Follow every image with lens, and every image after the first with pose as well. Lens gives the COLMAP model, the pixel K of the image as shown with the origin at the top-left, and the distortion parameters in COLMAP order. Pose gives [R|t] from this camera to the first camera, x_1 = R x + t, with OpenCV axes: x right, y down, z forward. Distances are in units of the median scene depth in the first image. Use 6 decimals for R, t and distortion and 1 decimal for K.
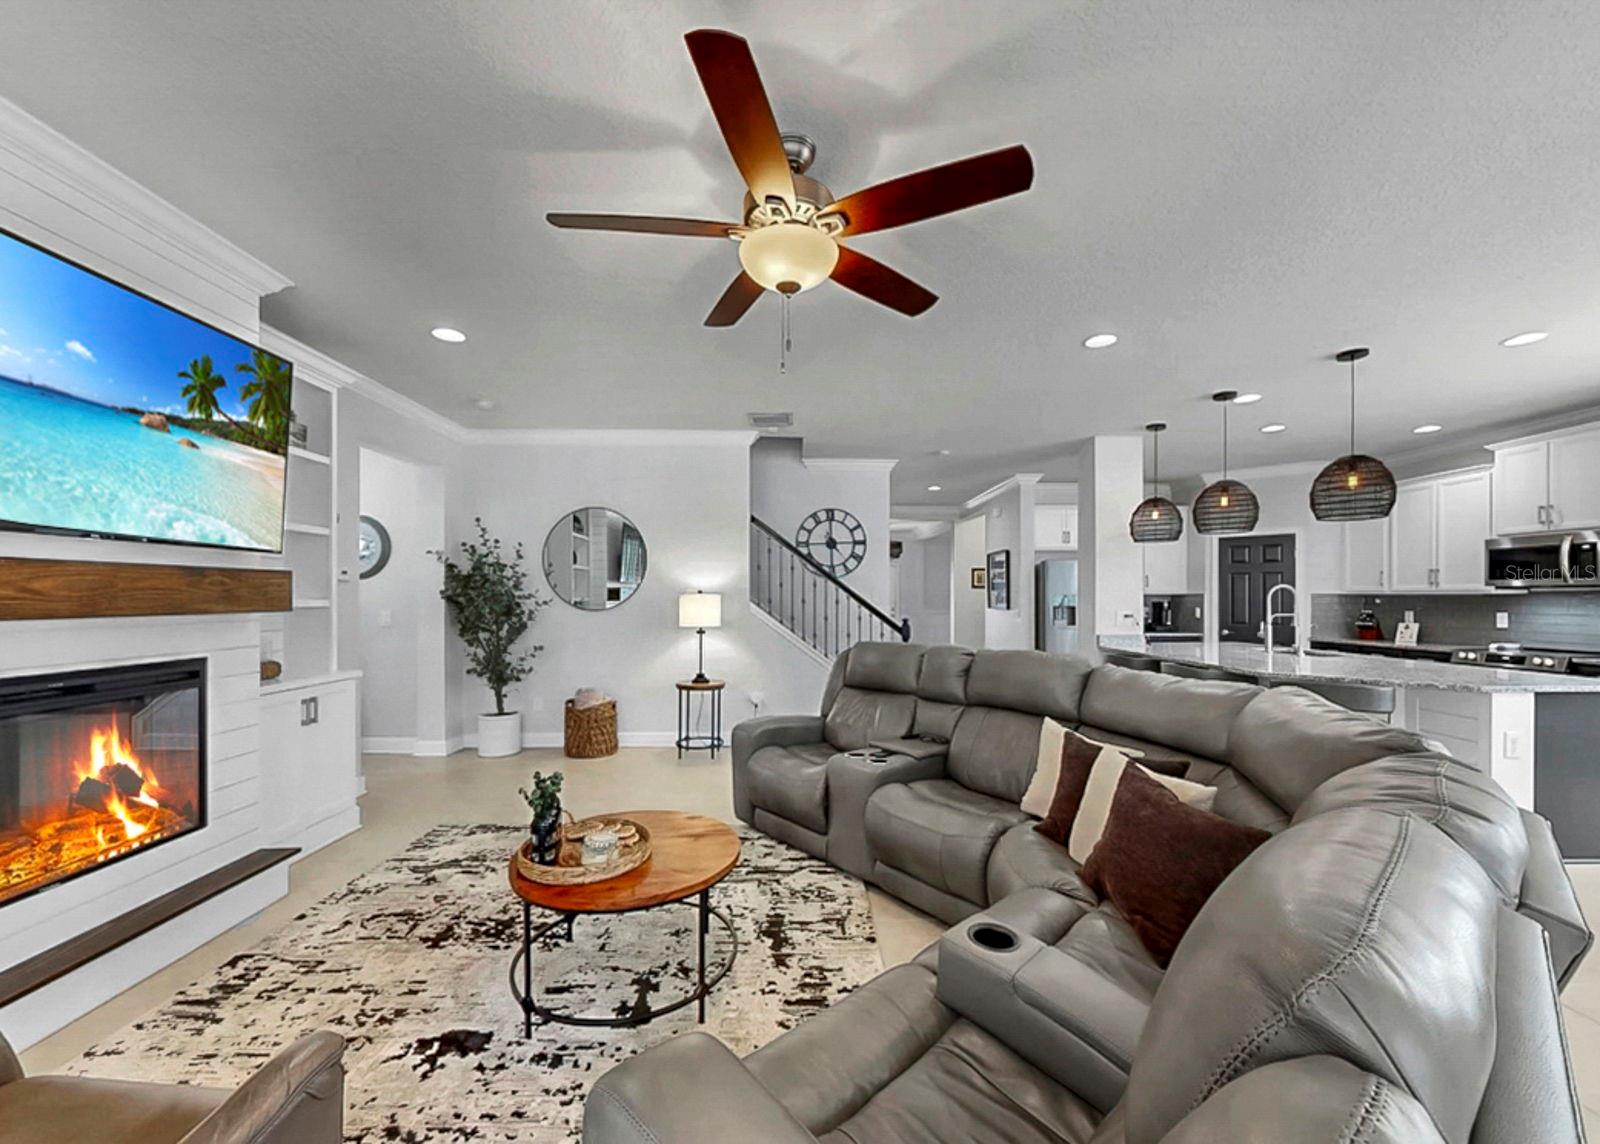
lens RADIAL K [[622.5, 0, 796.0], [0, 622.5, 598.5], [0, 0, 1]] dist [0.002665, 0.000285]
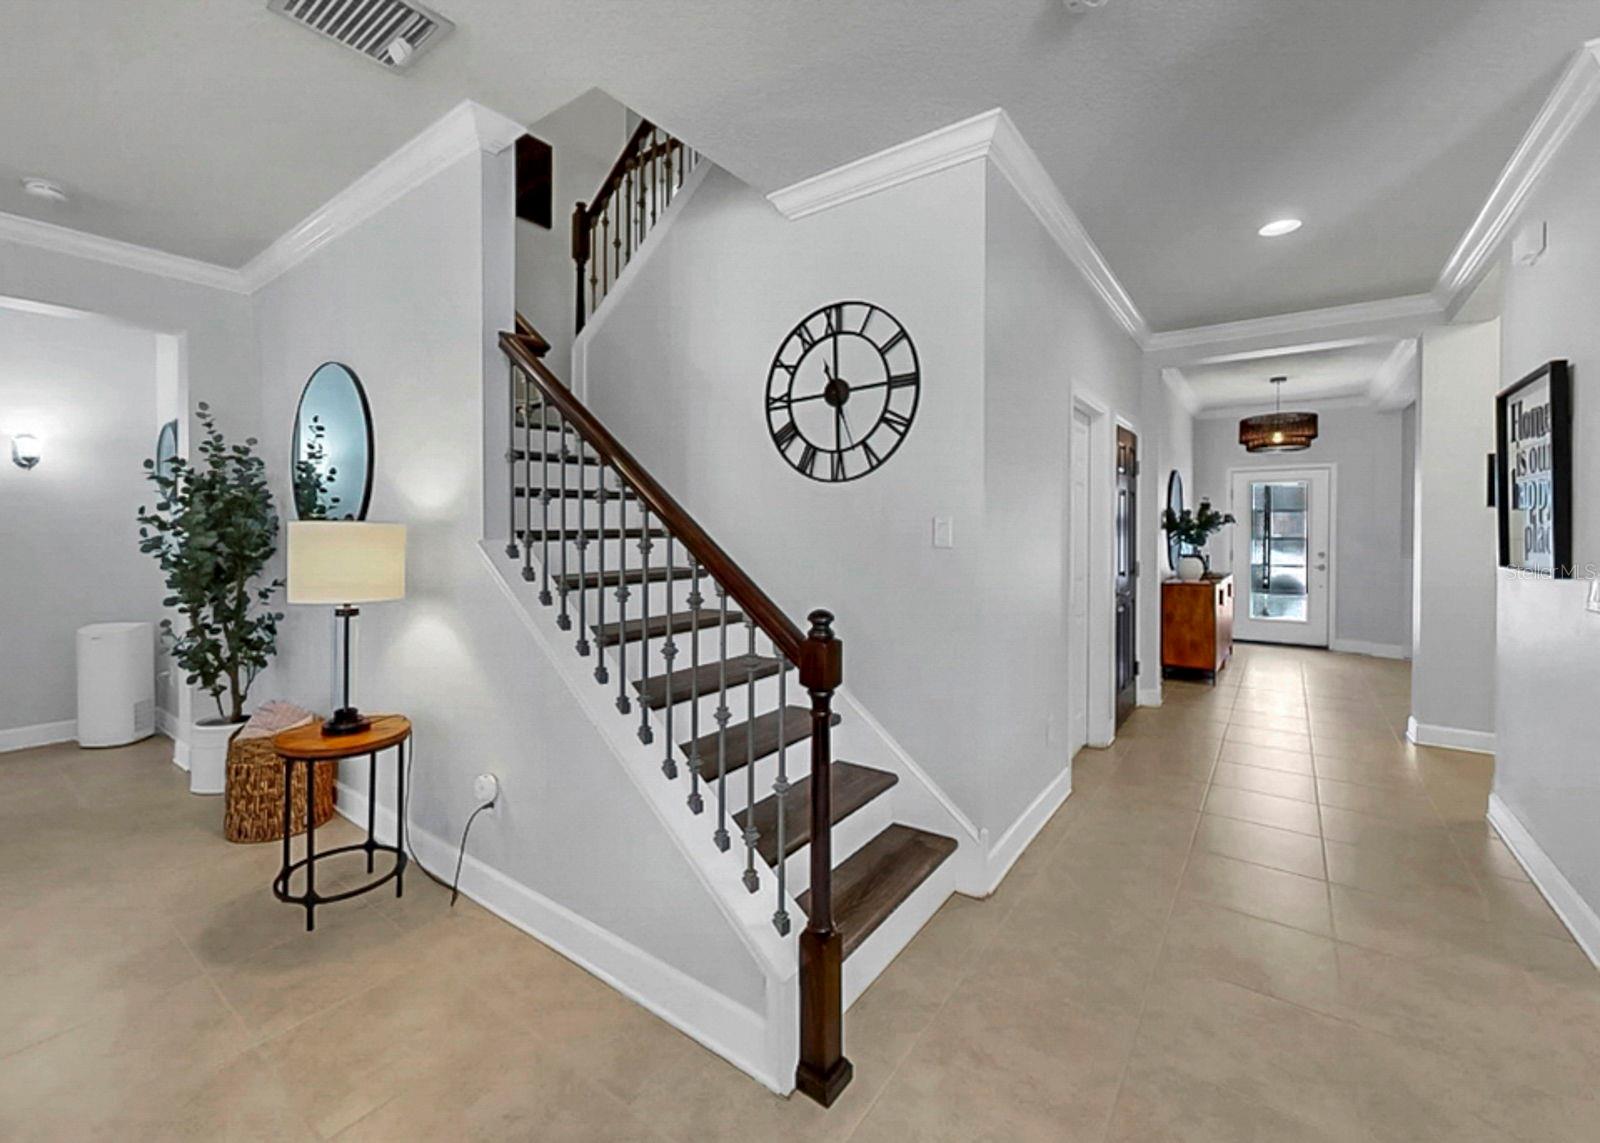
lens RADIAL K [[676.8, 0, 785.1], [0, 676.8, 535.2], [0, 0, 1]] dist [-0.010631, -0.000101]
pose [[0.794453, 0.004197, -0.607311, 0.287436], [-0.002902, 0.999991, 0.003114, -0.000836], [0.607318, -0.000712, 0.794458, 0.644922]]
